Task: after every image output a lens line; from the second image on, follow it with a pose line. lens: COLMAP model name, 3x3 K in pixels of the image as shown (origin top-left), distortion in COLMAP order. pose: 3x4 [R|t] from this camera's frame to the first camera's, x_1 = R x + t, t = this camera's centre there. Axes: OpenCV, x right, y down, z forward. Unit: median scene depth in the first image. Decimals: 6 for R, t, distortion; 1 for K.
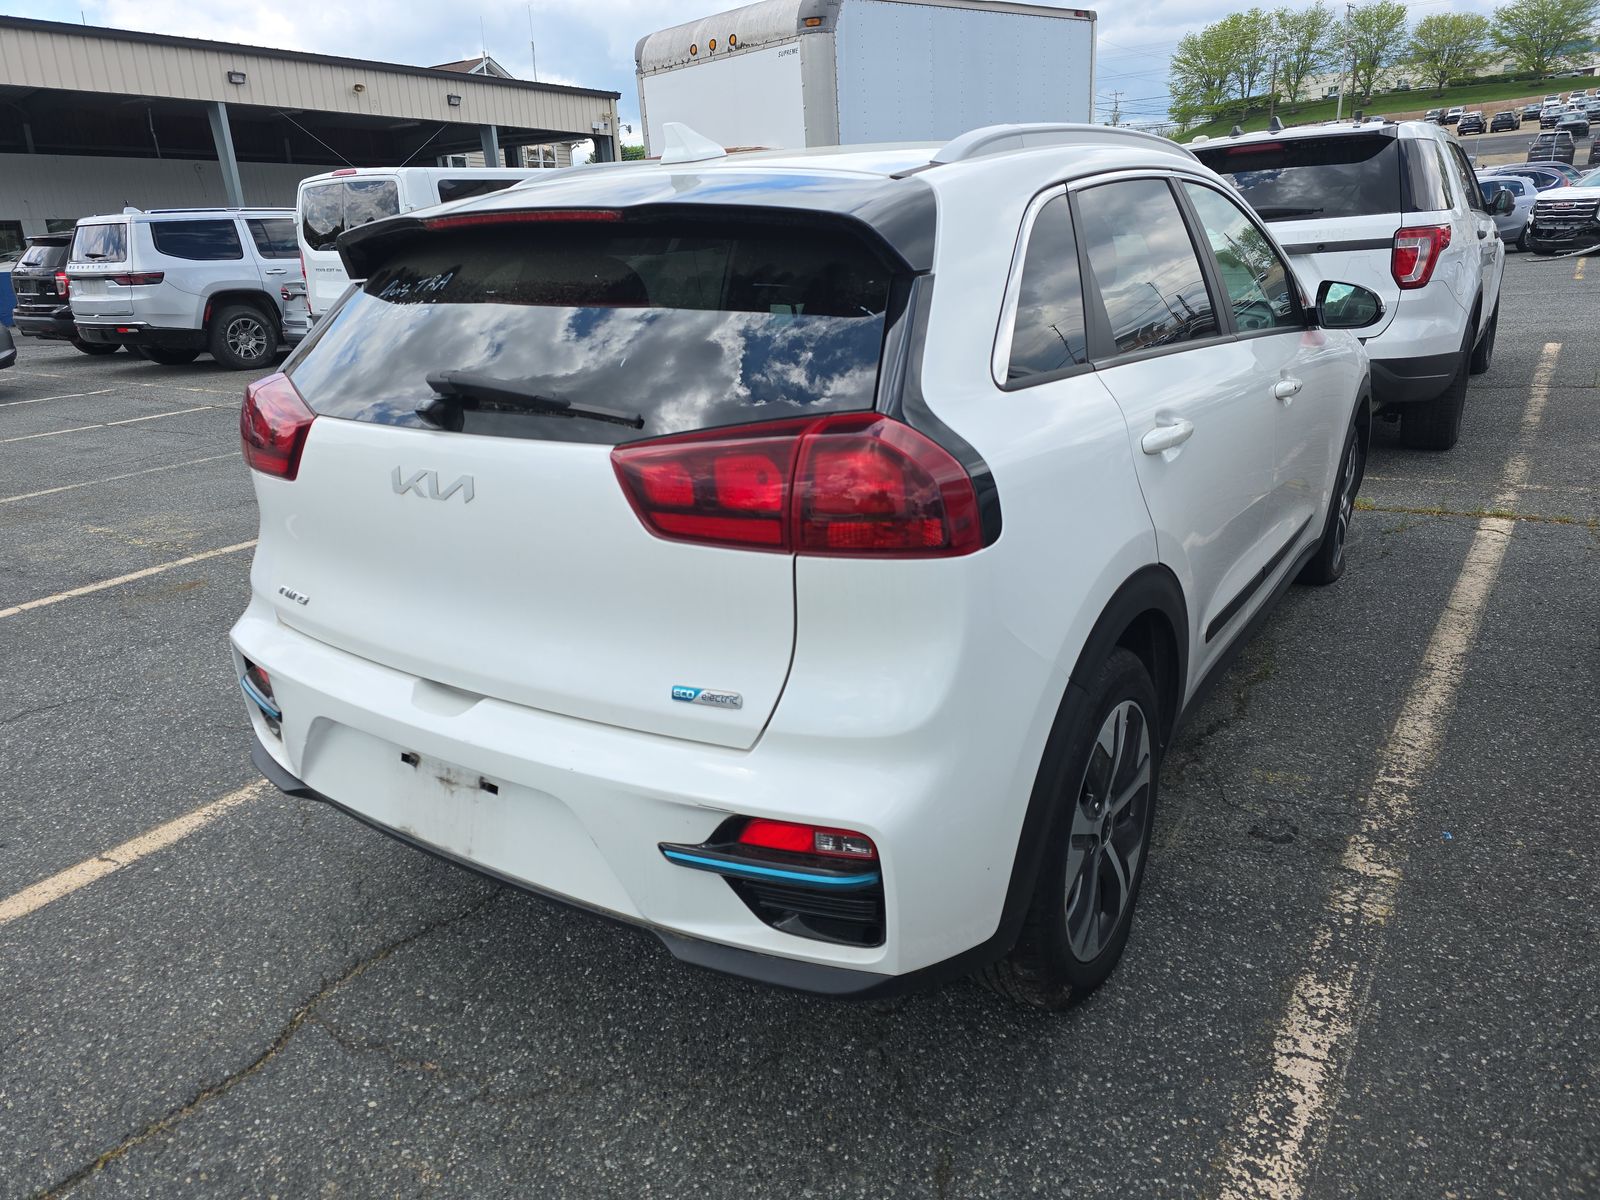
lens RADIAL K [[1053.1, 0, 800.0], [0, 1053.1, 600.0], [0, 0, 1]] dist [0.059455, -0.054486]
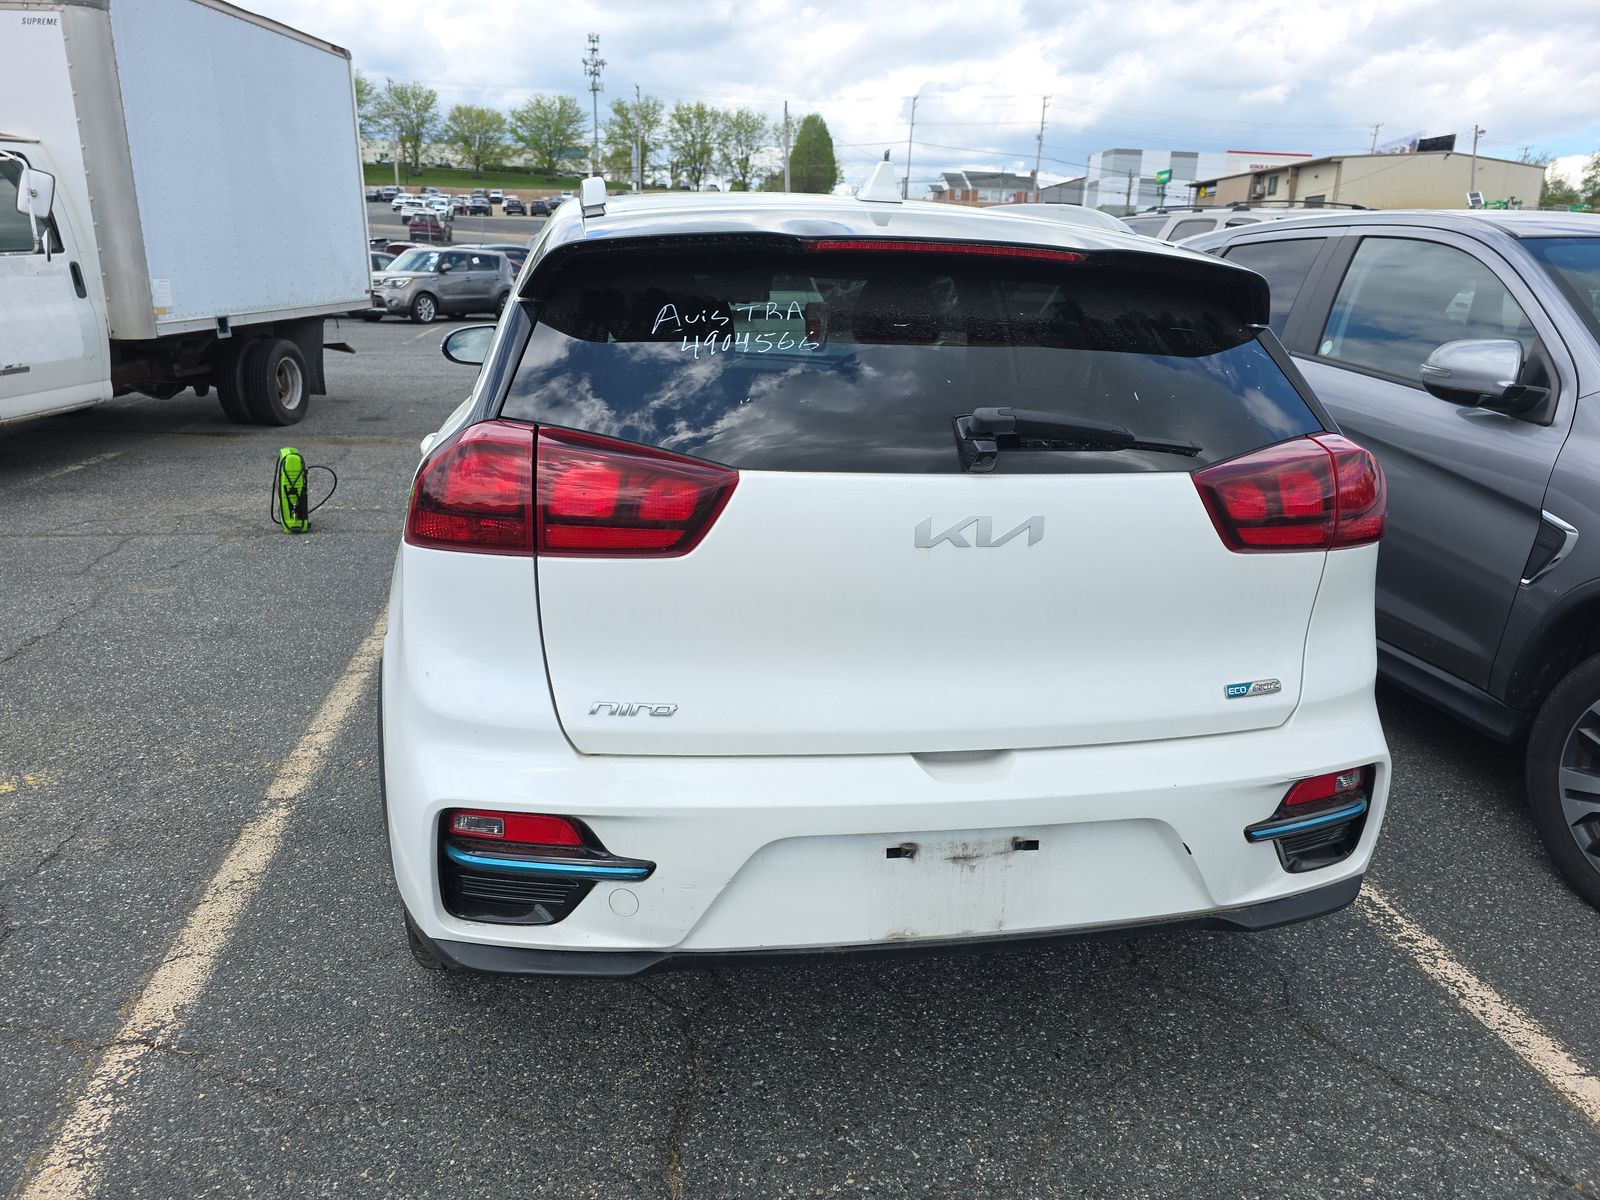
lens RADIAL K [[1053.1, 0, 800.0], [0, 1053.1, 600.0], [0, 0, 1]] dist [0.059455, -0.054486]
pose [[0.708289, -0.130804, 0.693698, -0.276162], [0.161285, 0.986676, 0.021371, -0.023858], [-0.687251, 0.096746, 0.719949, 0.113397]]
